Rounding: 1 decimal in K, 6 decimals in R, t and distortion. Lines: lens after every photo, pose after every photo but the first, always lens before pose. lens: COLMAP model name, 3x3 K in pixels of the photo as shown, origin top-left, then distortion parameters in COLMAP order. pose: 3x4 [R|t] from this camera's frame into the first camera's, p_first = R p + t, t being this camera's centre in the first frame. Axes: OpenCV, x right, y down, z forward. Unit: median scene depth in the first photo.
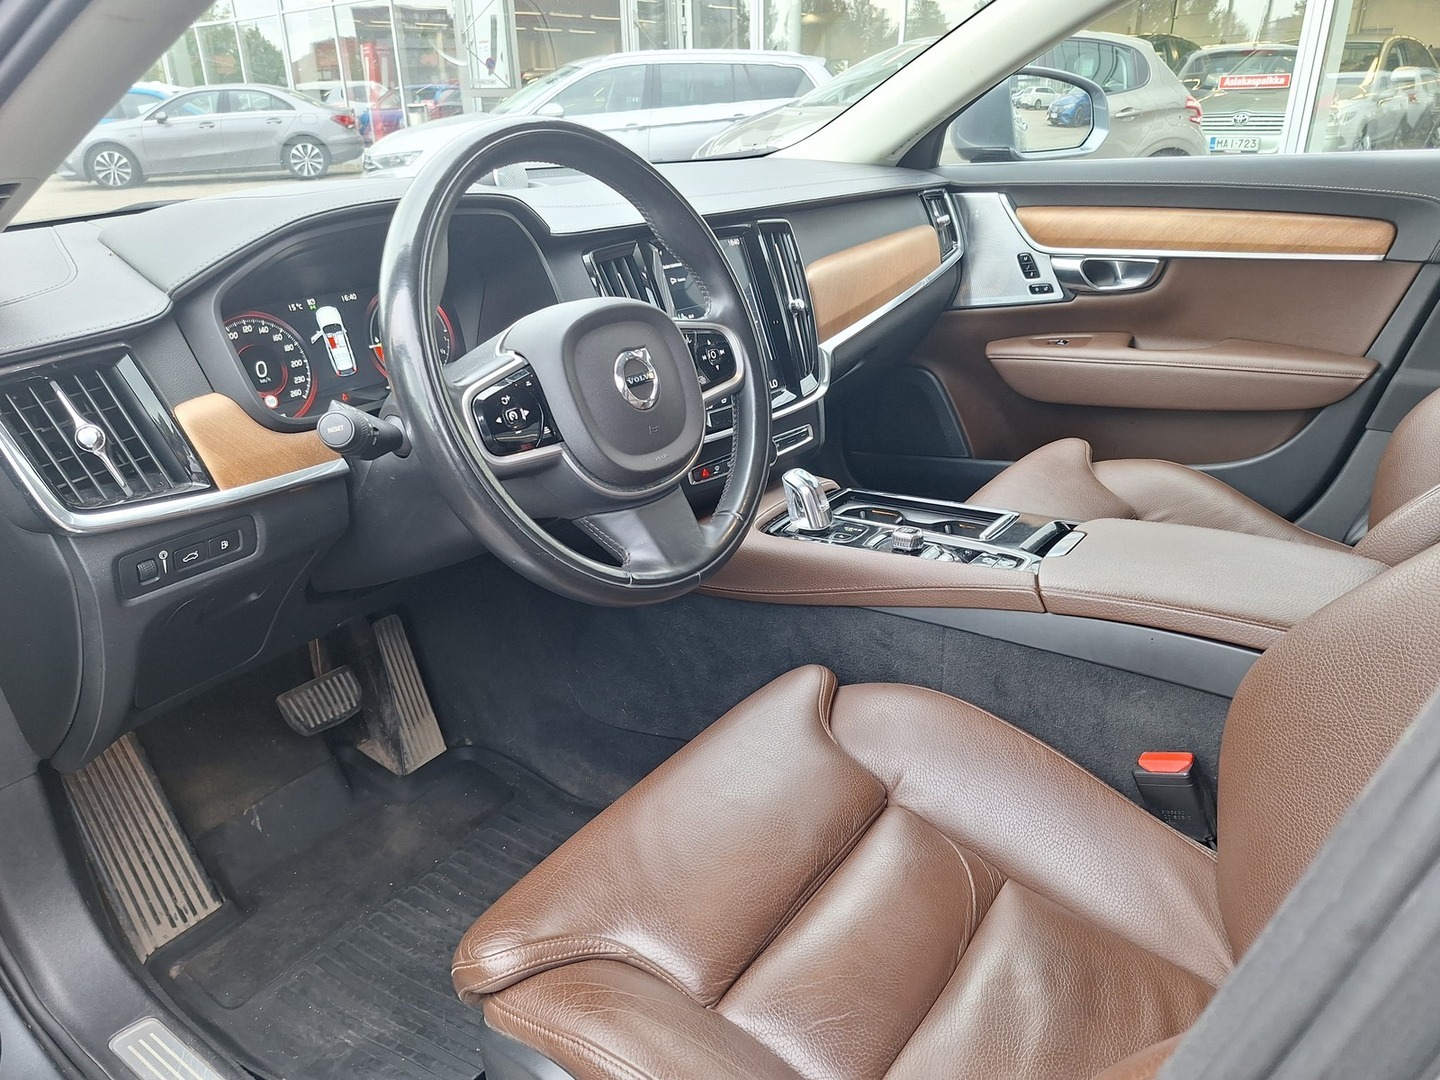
lens RADIAL K [[1007.3, 0, 722.3], [0, 1007.3, 545.0], [0, 0, 1]] dist [0.066473, -0.067890]
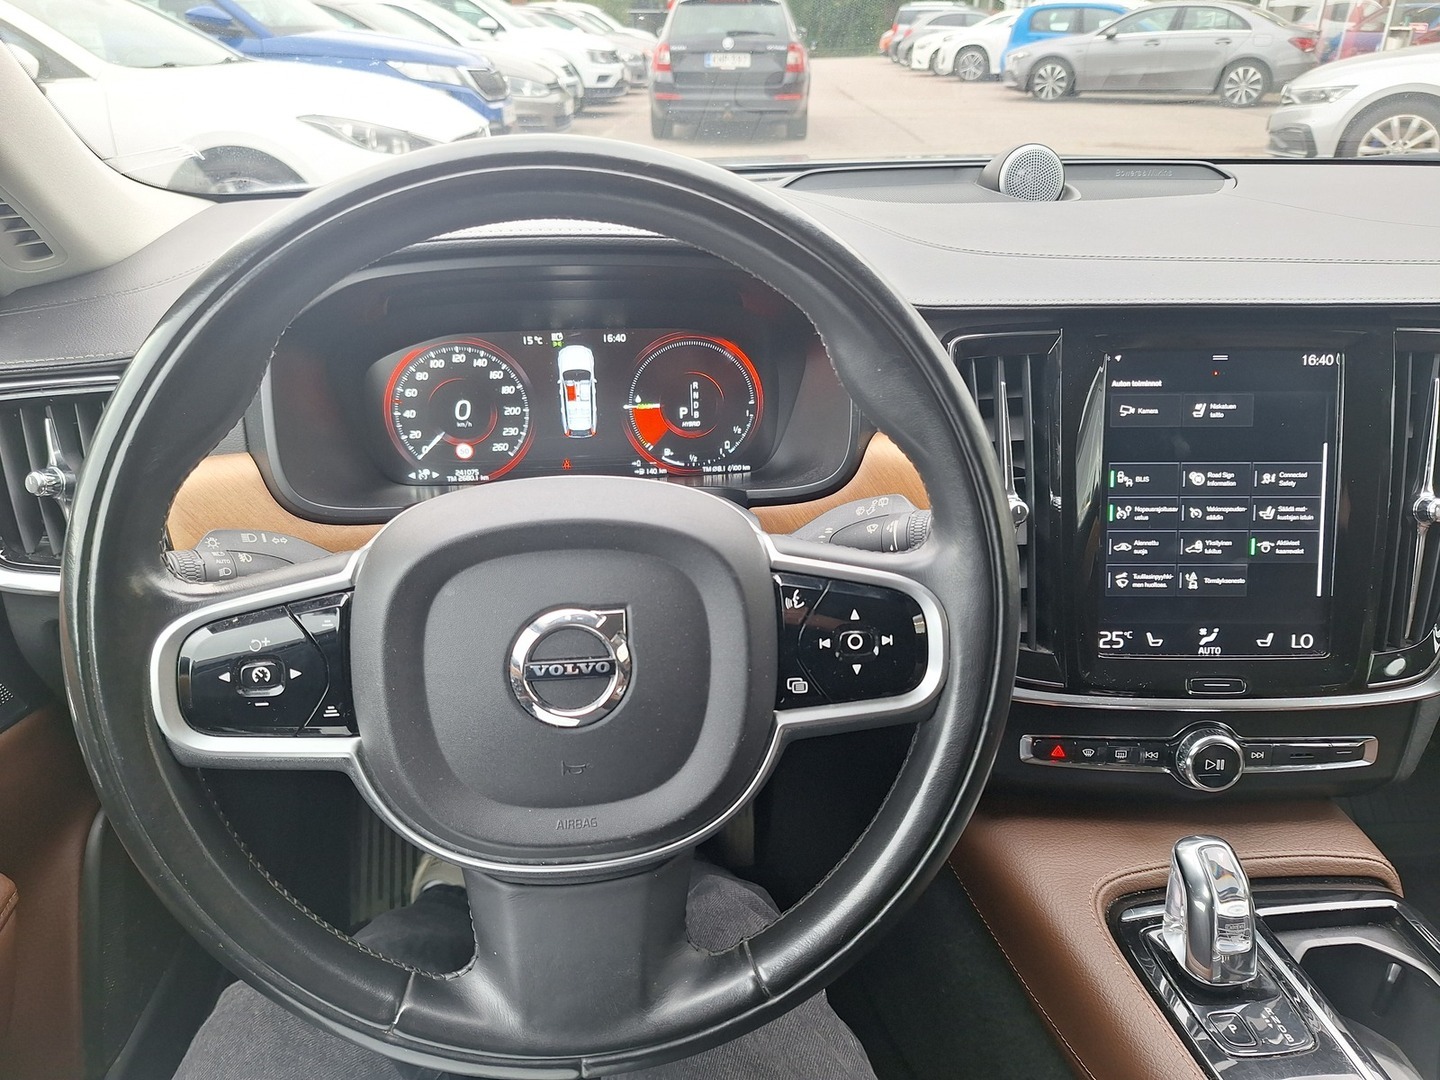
lens RADIAL K [[1007.3, 0, 749.6], [0, 1007.3, 532.6], [0, 0, 1]] dist [0.066473, -0.067890]
pose [[0.679410, 0.354810, -0.642272, 0.221008], [-0.315951, 0.931476, 0.180355, -0.277491], [0.662252, 0.080391, 0.744956, 0.535954]]
